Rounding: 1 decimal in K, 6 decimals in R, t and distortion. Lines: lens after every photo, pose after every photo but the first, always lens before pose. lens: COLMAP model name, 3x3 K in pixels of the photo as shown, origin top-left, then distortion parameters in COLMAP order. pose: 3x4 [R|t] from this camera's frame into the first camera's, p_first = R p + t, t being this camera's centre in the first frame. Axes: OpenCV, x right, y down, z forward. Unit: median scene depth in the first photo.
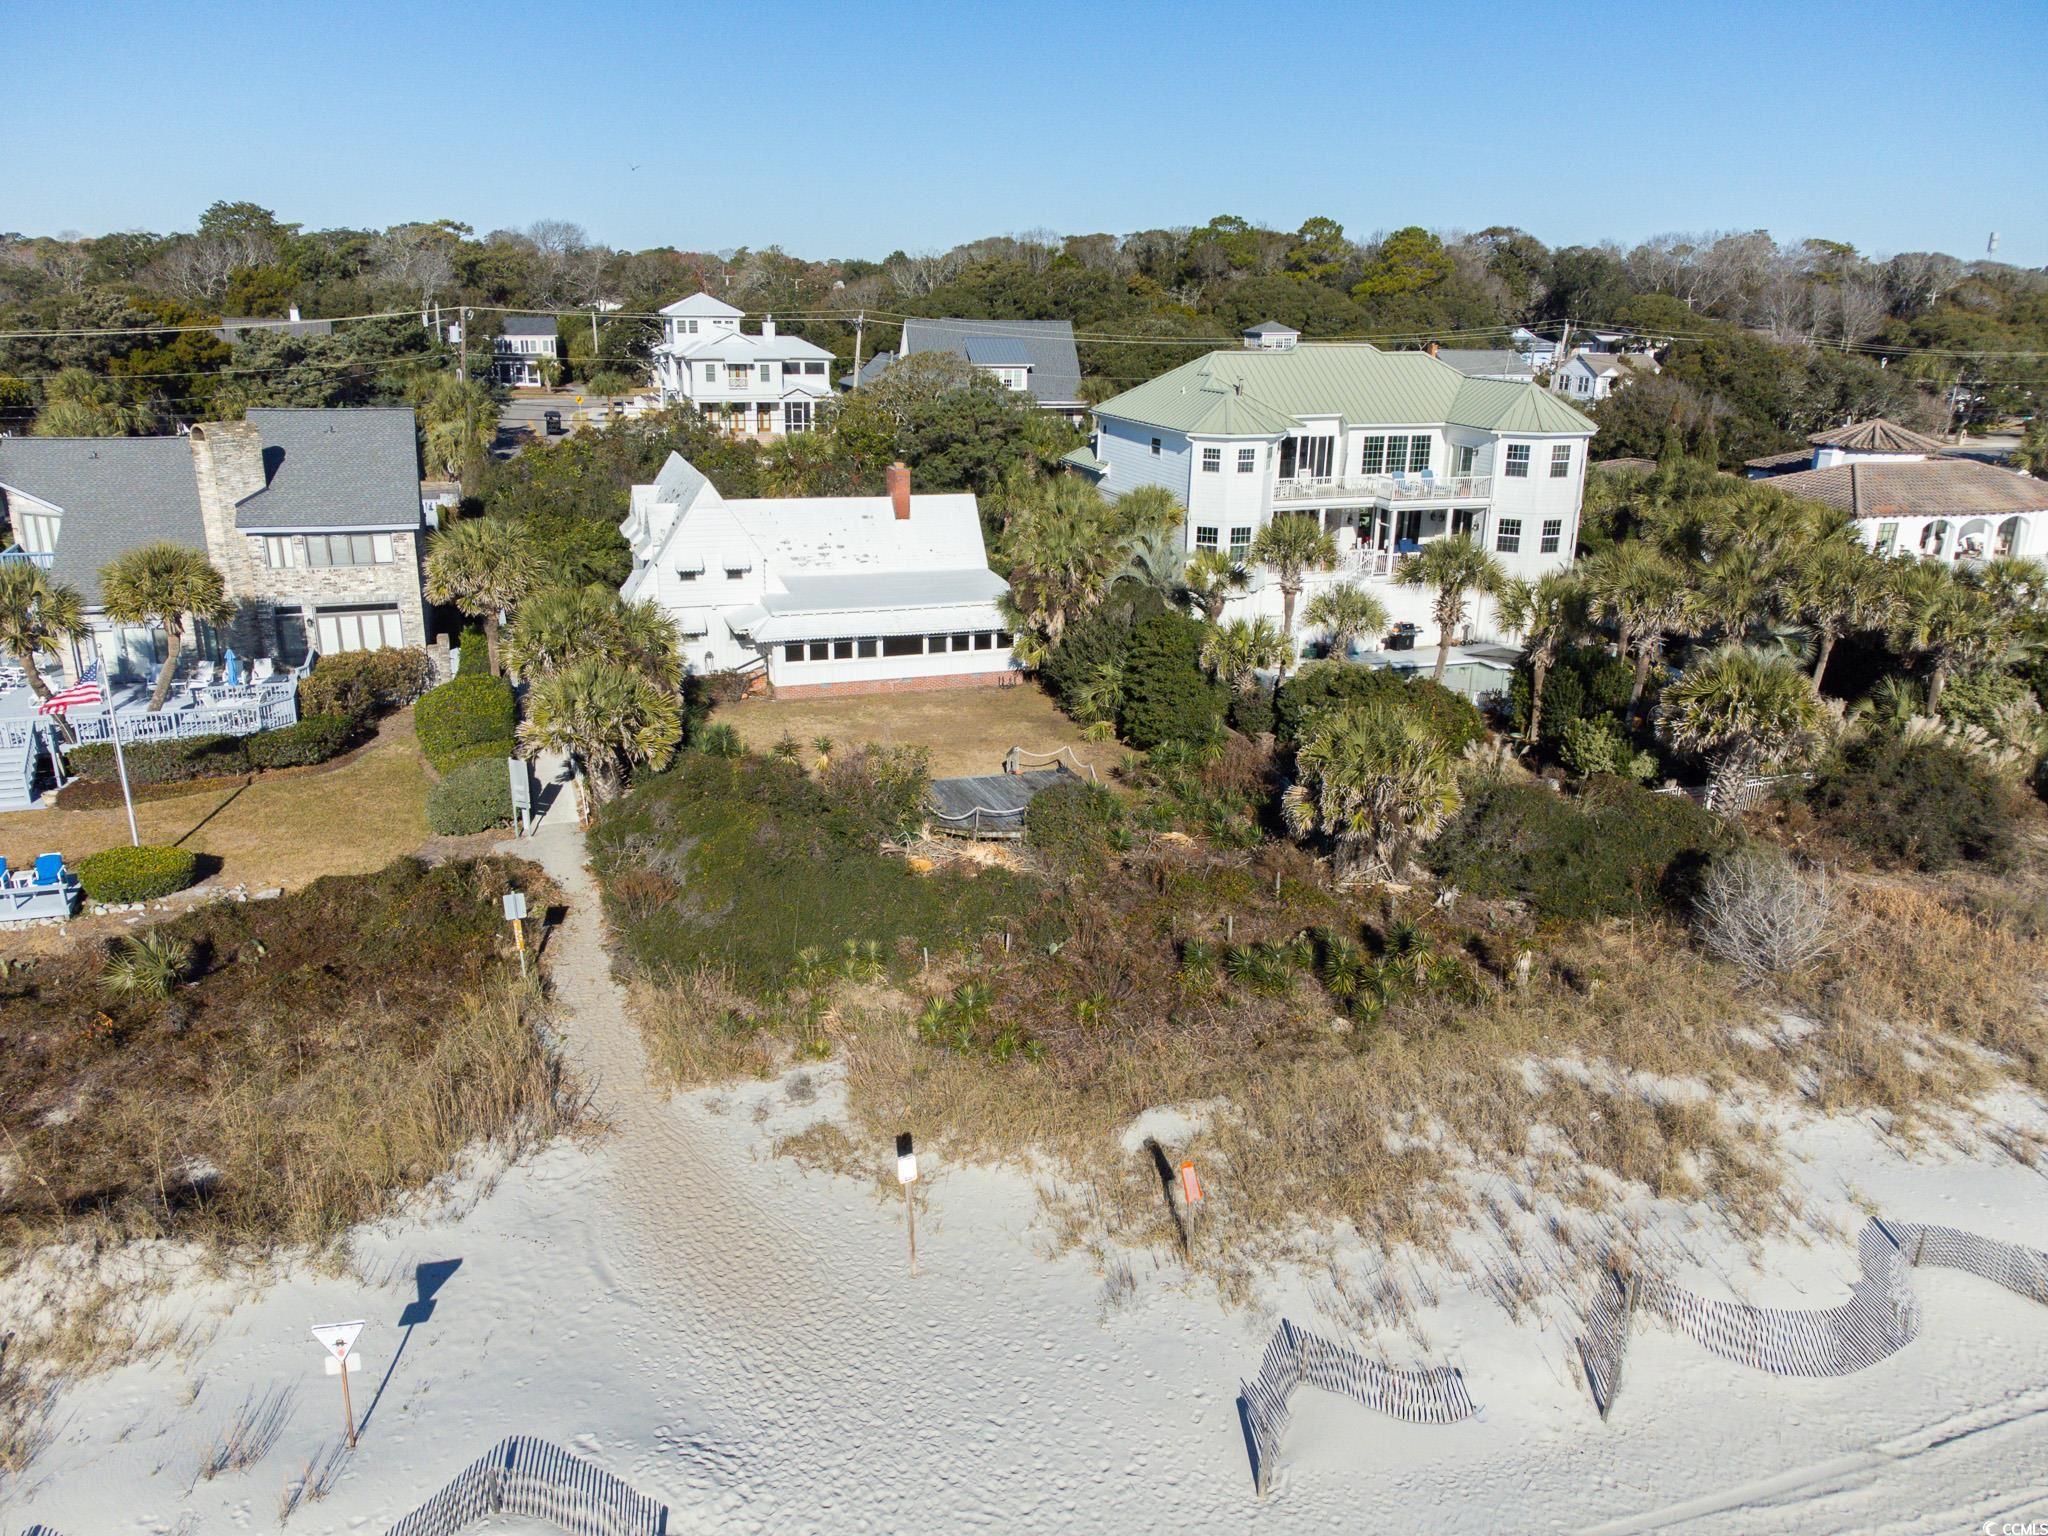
lens RADIAL K [[1503.4, 0, 1024.0], [0, 1503.4, 768.0], [0, 0, 1]] dist [0.022039, -0.011855]
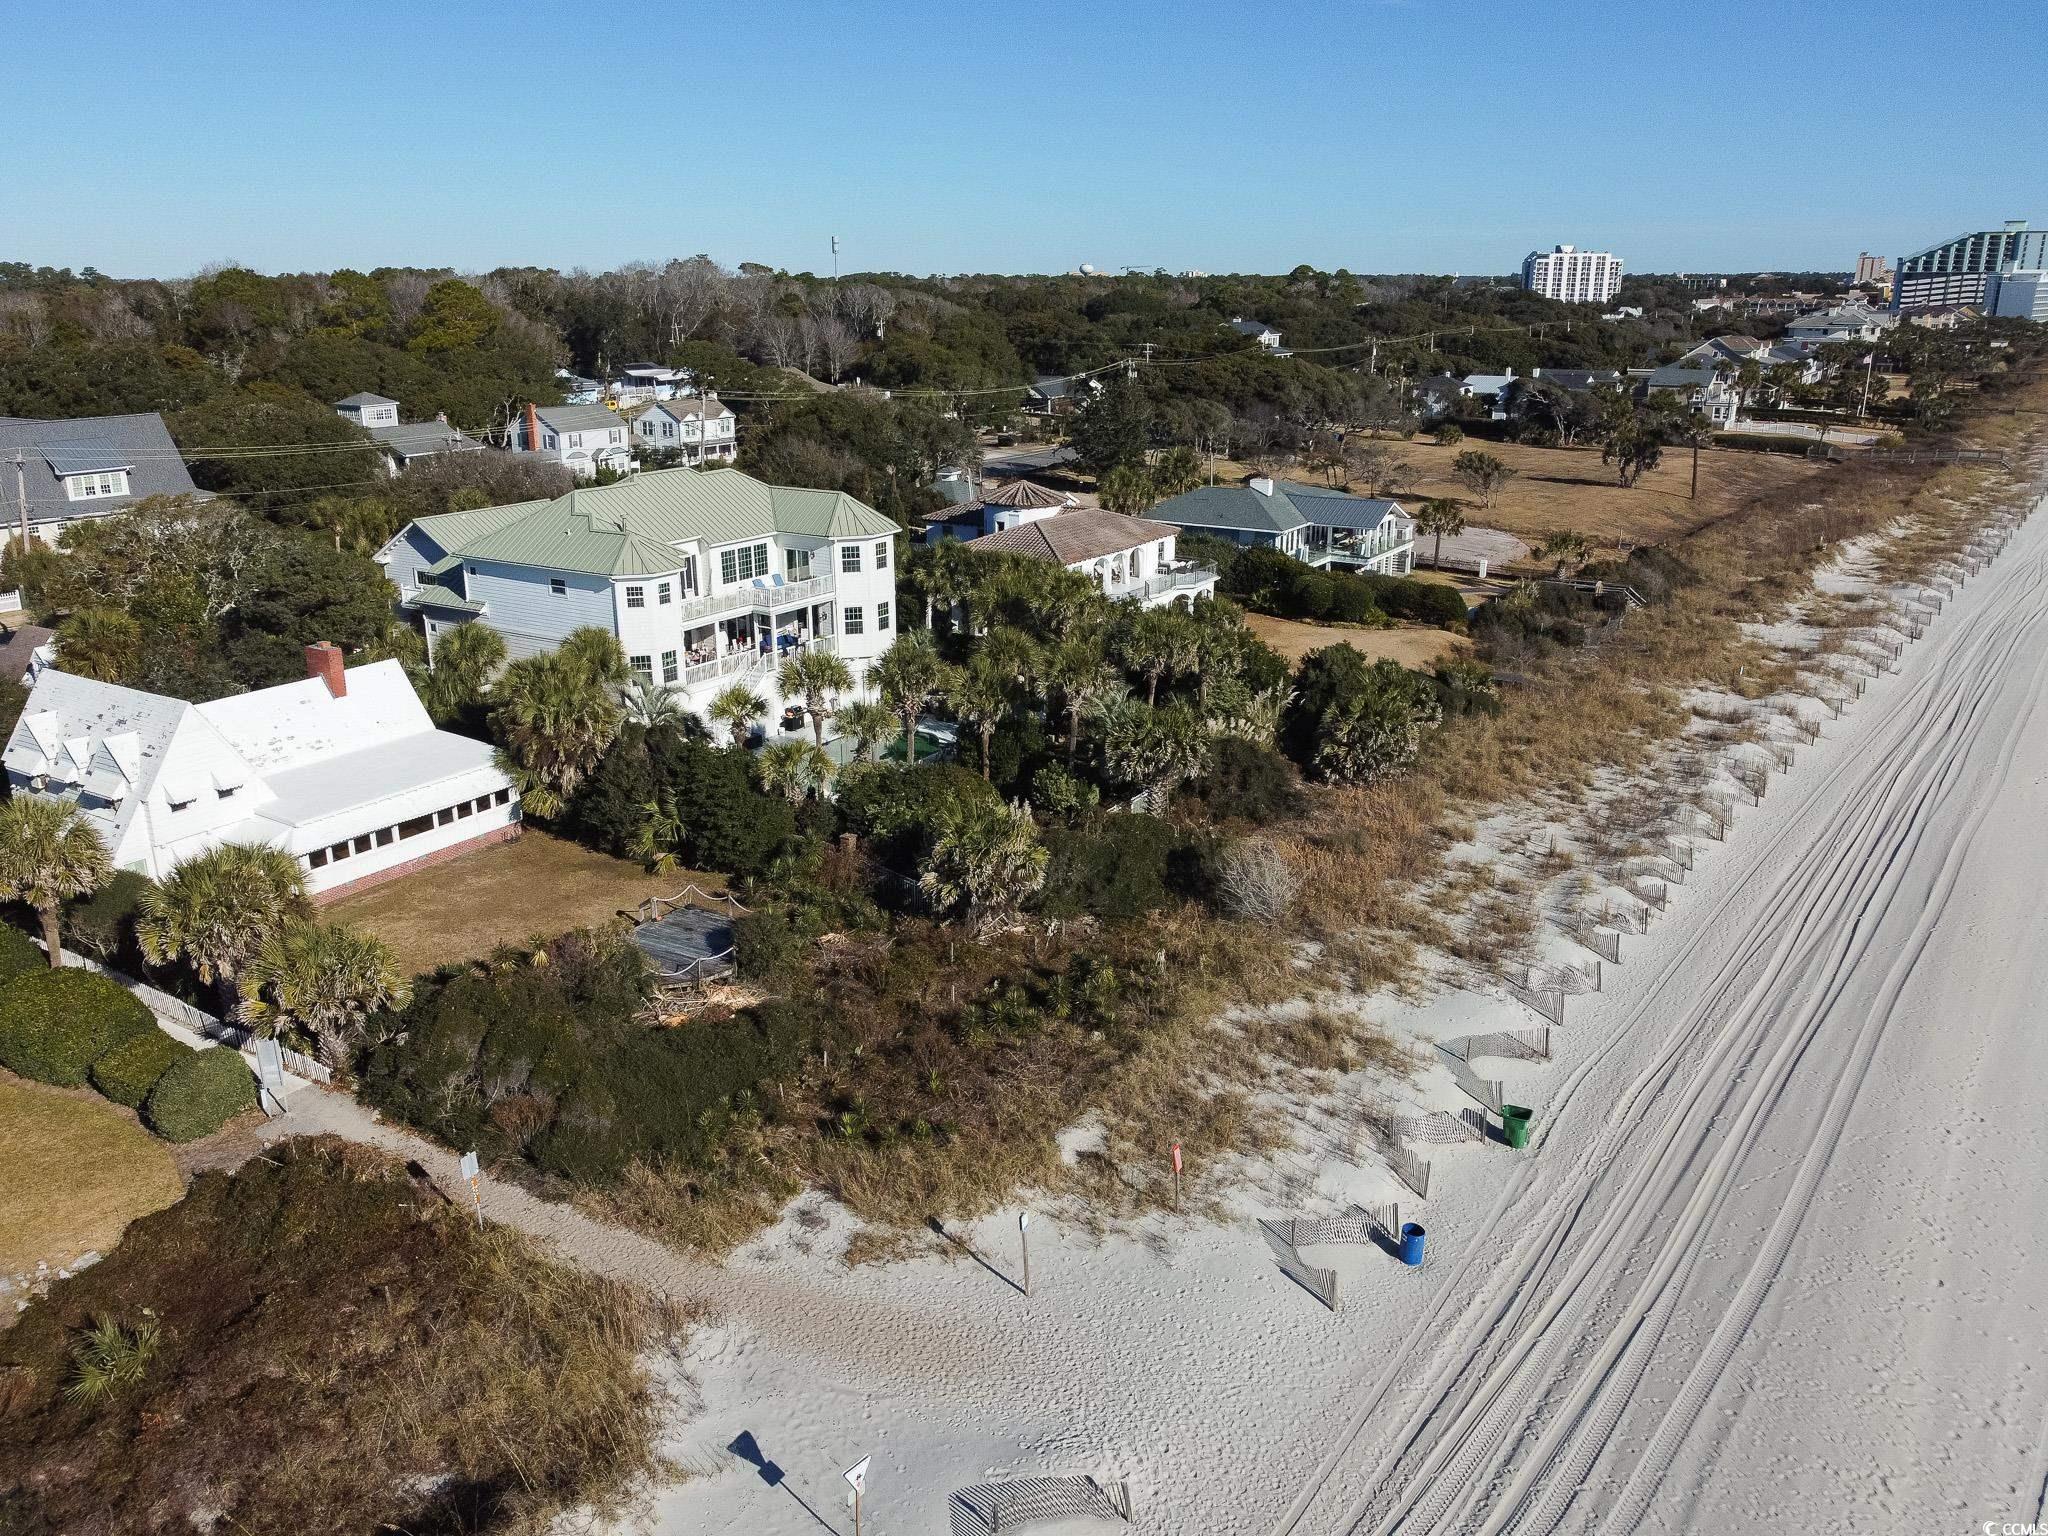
lens RADIAL K [[1558.4, 0, 1024.0], [0, 1558.4, 768.0], [0, 0, 1]] dist [0.064979, -0.111433]
pose [[0.787155, -0.202475, 0.582573, -0.375442], [0.207503, 0.976454, 0.058999, -0.100780], [-0.580801, 0.074444, 0.810635, -0.086530]]
